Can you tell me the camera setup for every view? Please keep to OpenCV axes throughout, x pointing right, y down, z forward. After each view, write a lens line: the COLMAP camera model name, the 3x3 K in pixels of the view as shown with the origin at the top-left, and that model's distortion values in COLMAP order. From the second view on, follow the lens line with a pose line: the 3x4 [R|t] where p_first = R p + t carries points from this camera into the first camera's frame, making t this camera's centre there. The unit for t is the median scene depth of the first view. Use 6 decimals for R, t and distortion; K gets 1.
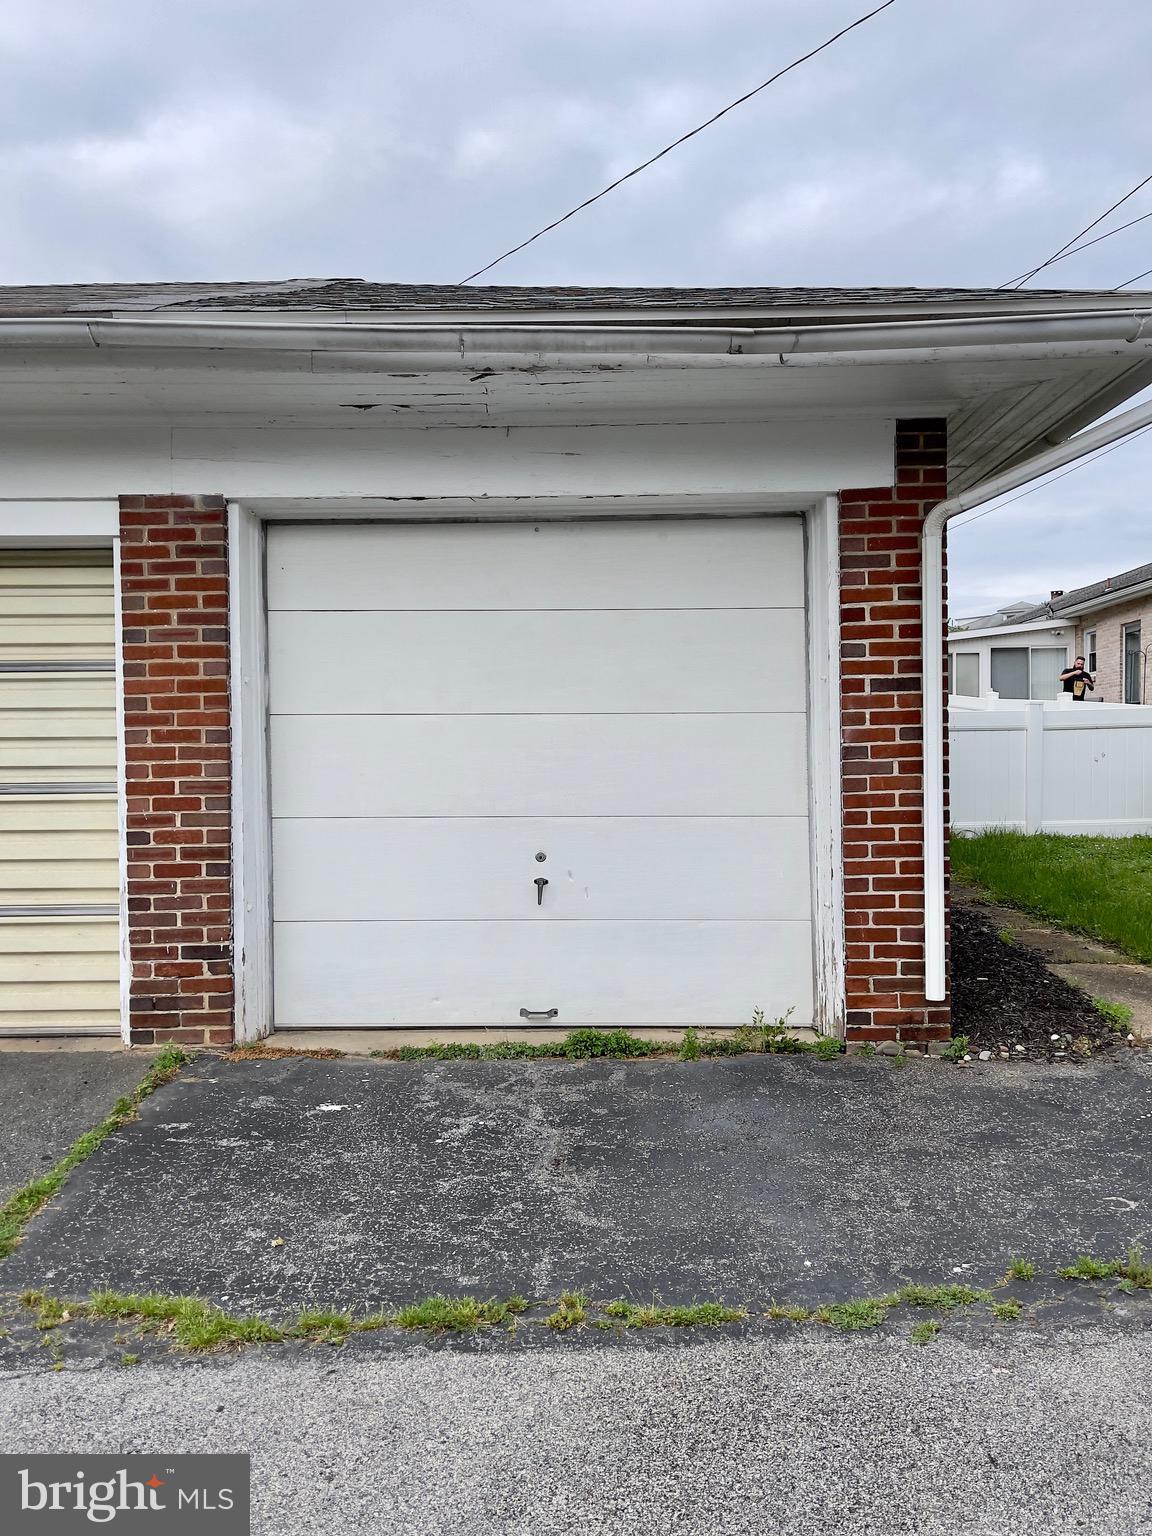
lens RADIAL K [[1176.5, 0, 572.9], [0, 1176.5, 756.1], [0, 0, 1]] dist [0.037728, -0.022736]
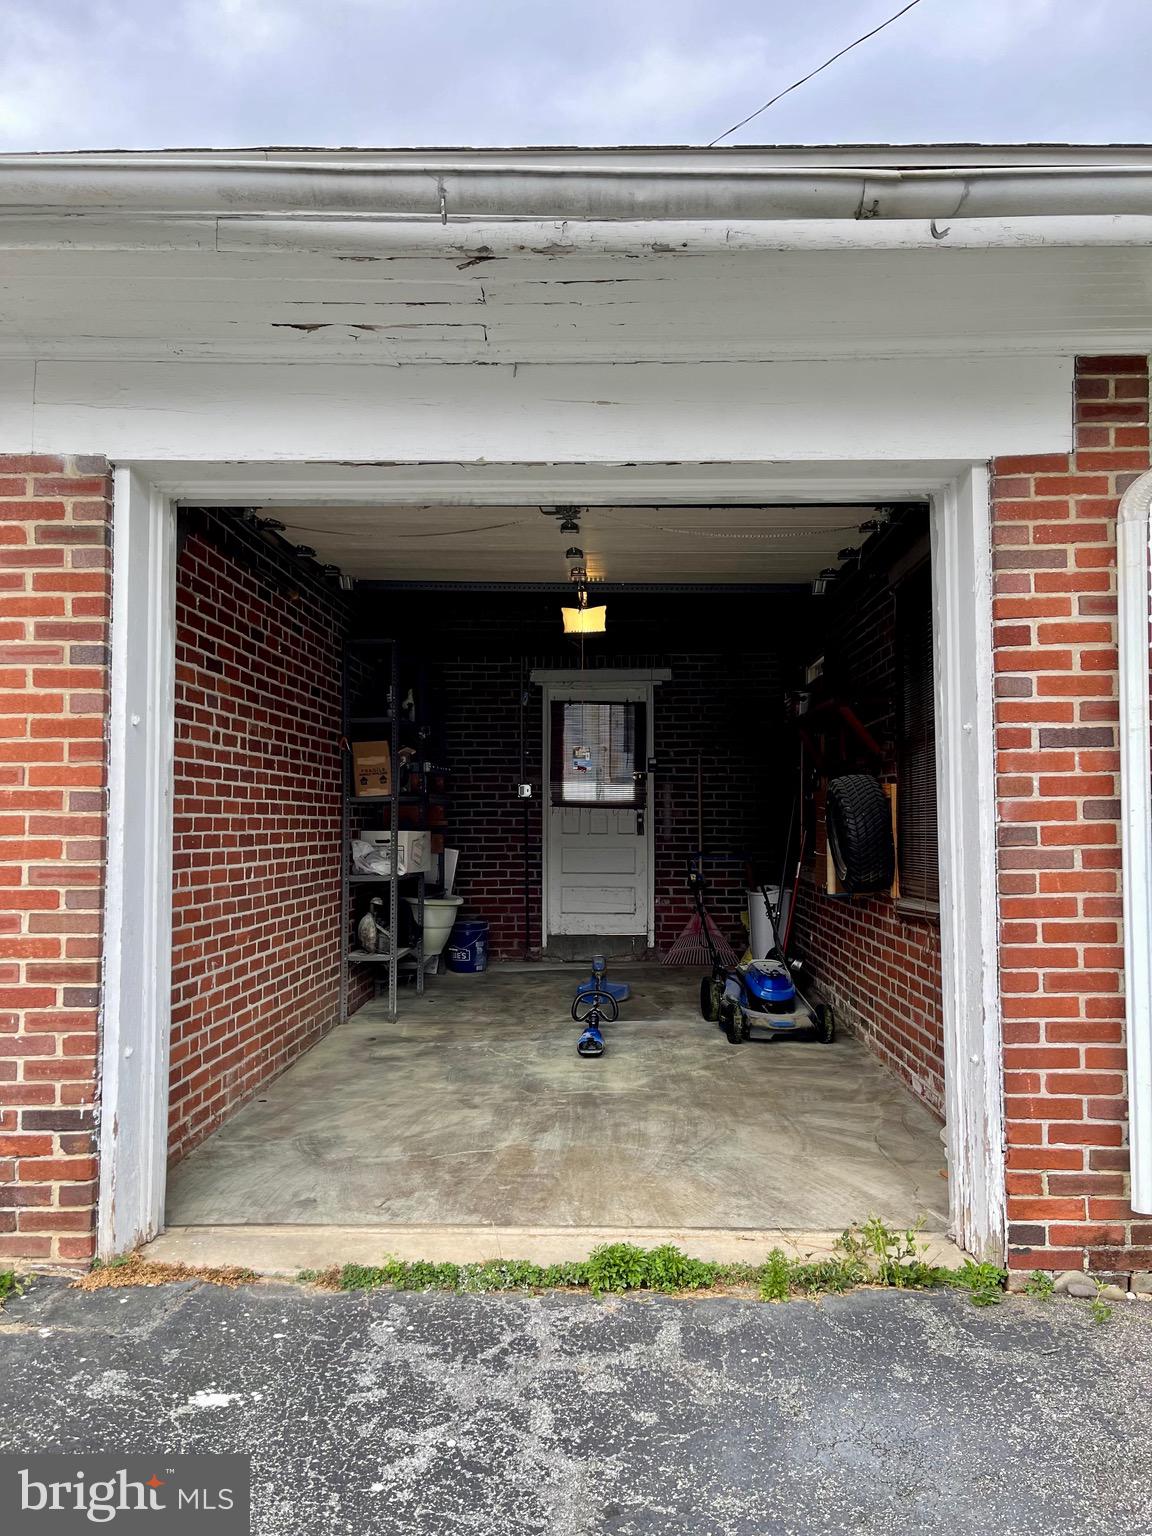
lens RADIAL K [[1176.5, 0, 571.4], [0, 1176.5, 773.7], [0, 0, 1]] dist [0.037728, -0.022736]
pose [[0.999826, 0.011704, -0.014522, -0.009075], [-0.012317, 0.999004, -0.042878, -0.006811], [0.014005, 0.043050, 0.998975, 0.314664]]
